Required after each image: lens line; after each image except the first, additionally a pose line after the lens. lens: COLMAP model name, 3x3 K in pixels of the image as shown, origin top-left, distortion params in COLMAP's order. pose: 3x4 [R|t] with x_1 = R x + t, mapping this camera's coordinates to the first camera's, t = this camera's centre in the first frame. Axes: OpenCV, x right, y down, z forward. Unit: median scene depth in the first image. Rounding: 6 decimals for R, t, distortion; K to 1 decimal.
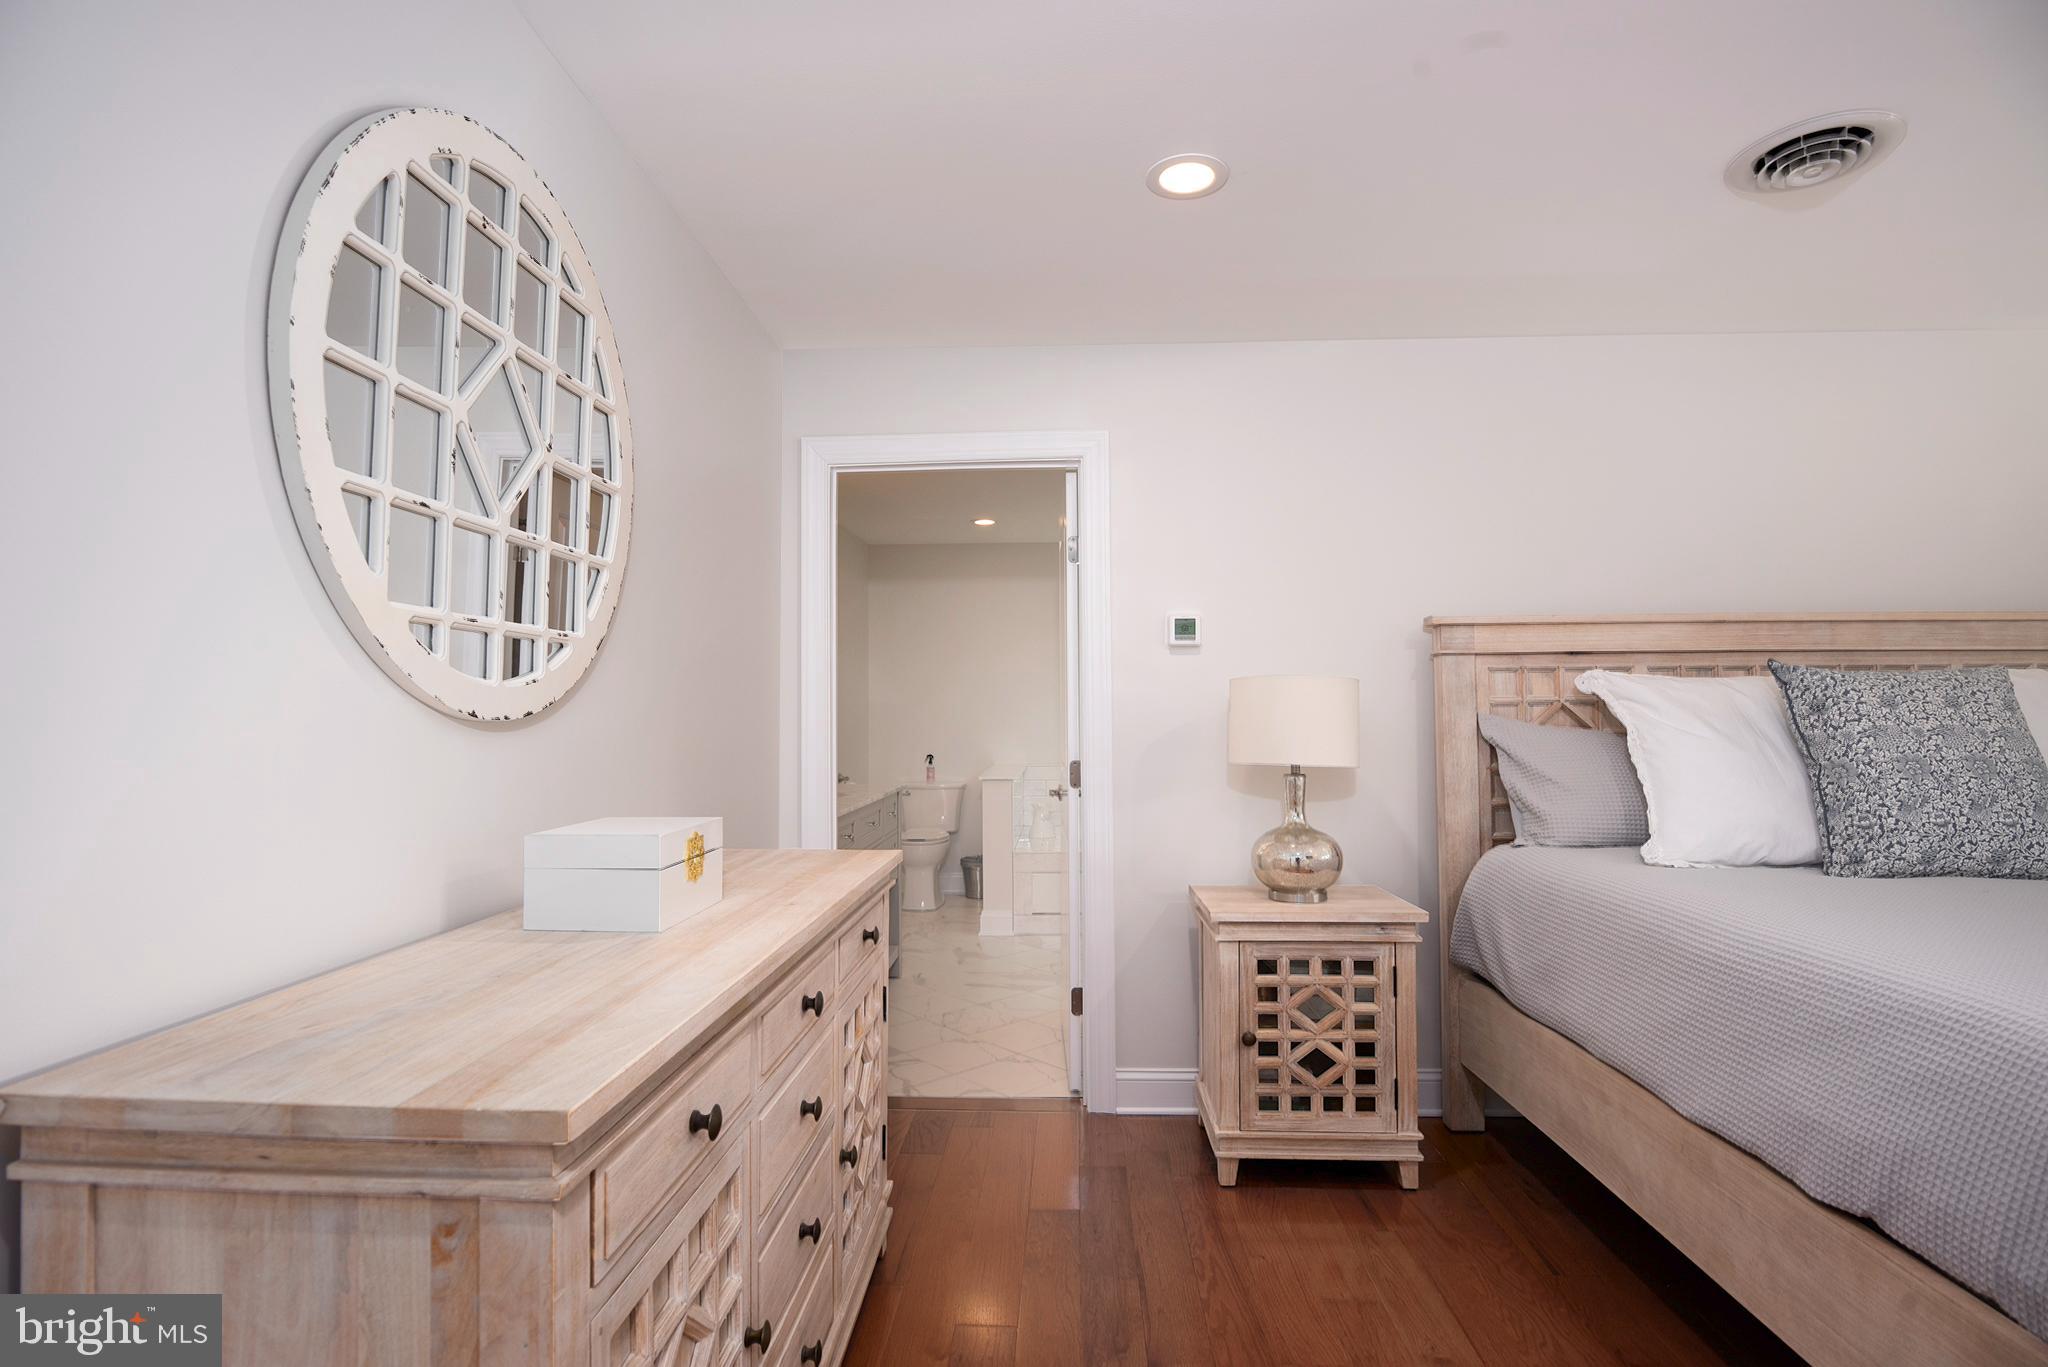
lens RADIAL K [[1003.4, 0, 1024.0], [0, 1003.4, 683.5], [0, 0, 1]] dist [-0.016143, -0.001176]
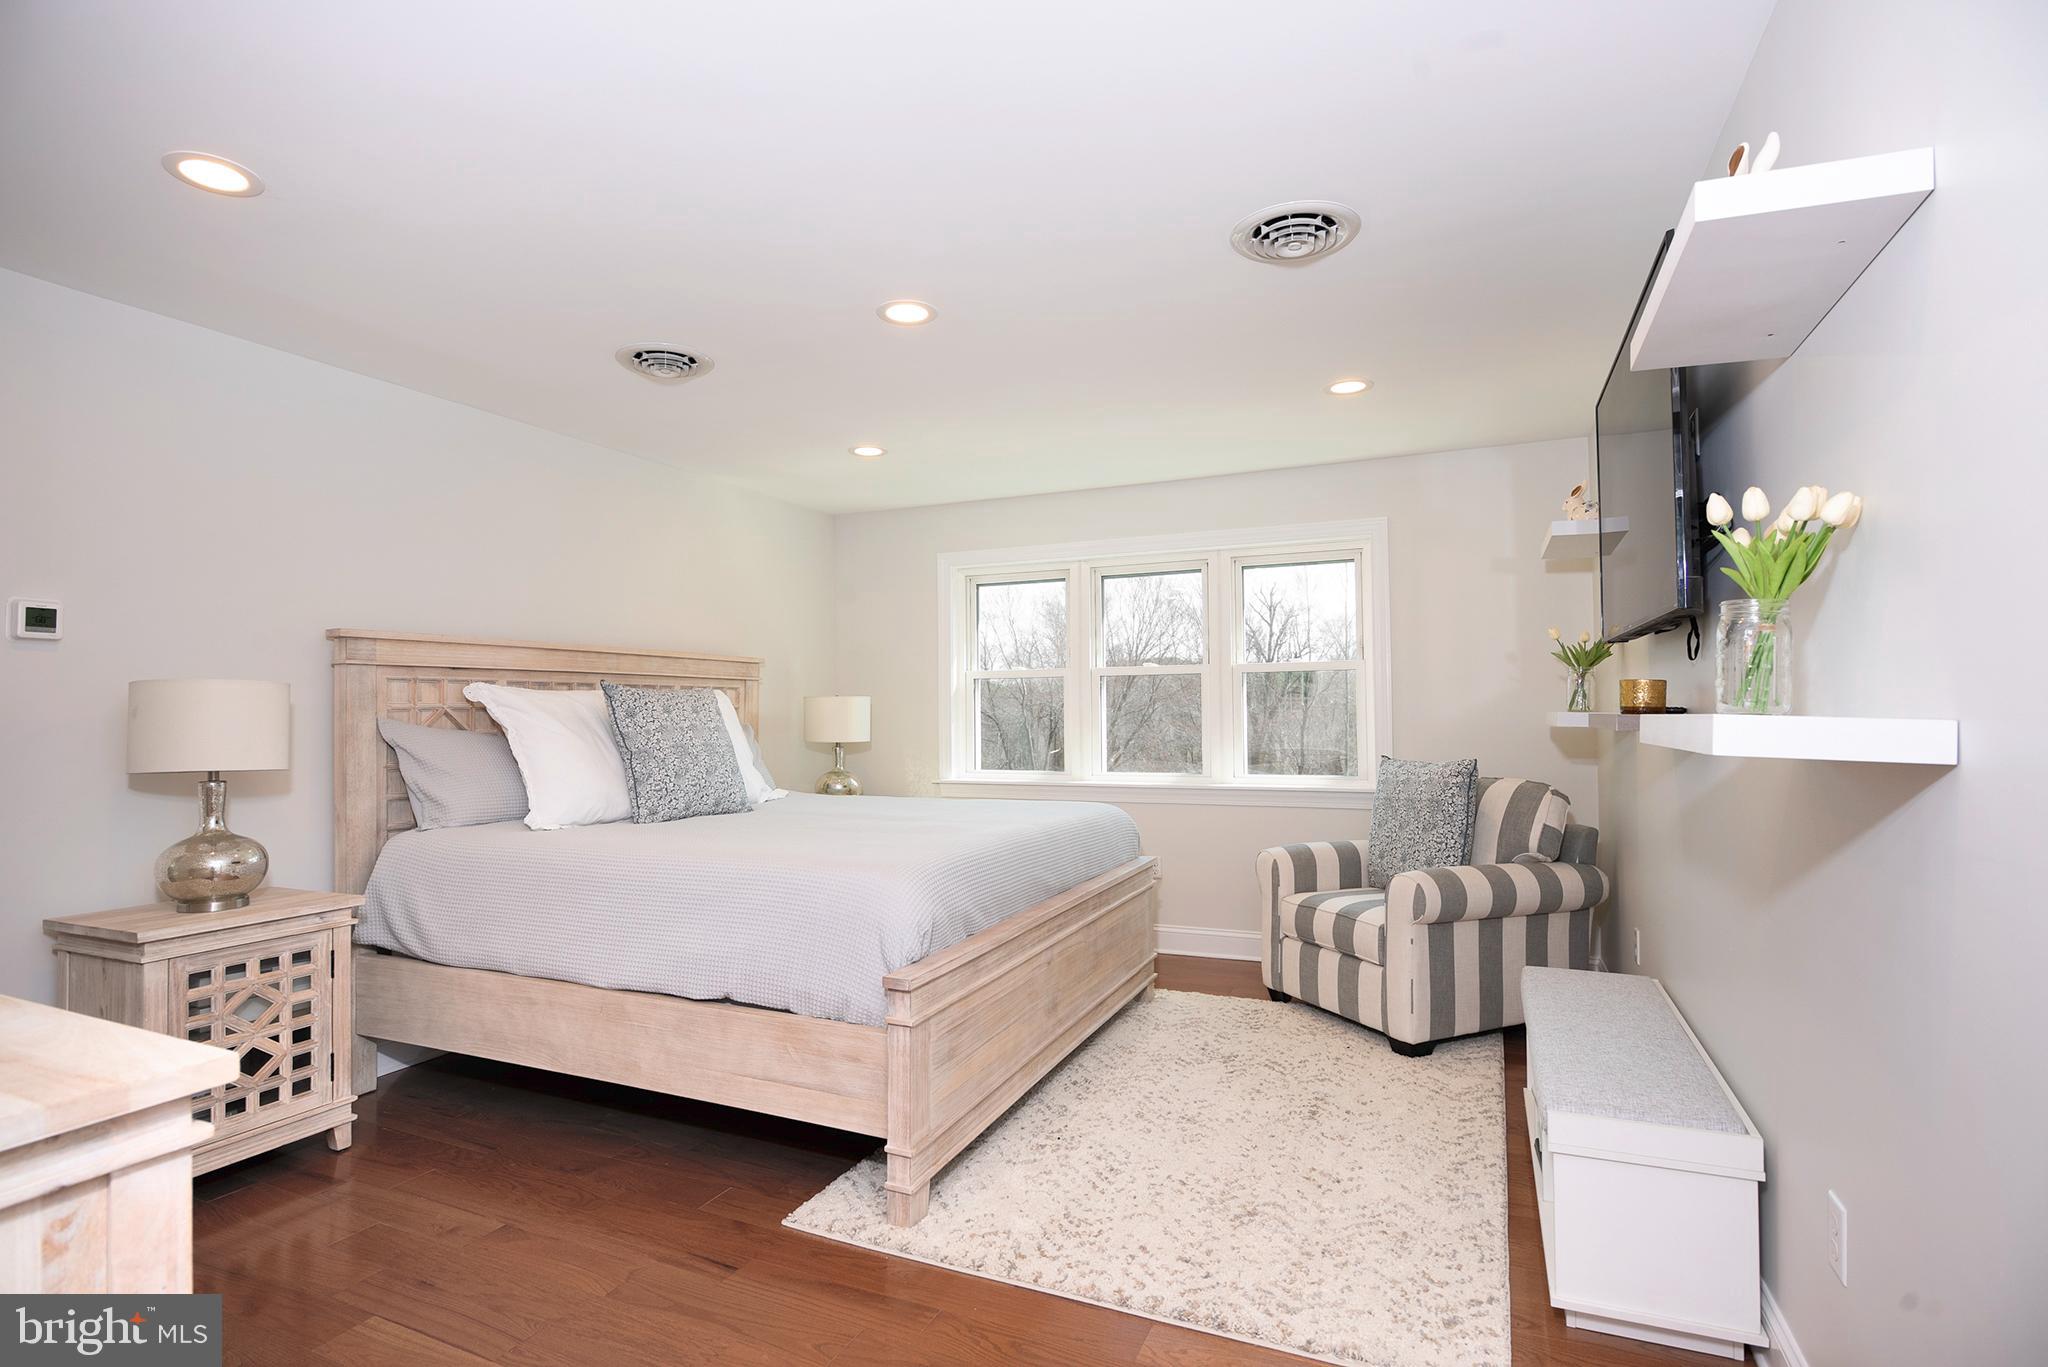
lens RADIAL K [[1030.9, 0, 1024.0], [0, 1030.9, 683.5], [0, 0, 1]] dist [-0.011784, -0.000319]
pose [[0.357359, 0.027323, 0.933567, -0.407902], [-0.024376, 0.999504, -0.019922, -0.003988], [-0.933649, -0.015638, 0.357848, -0.099094]]
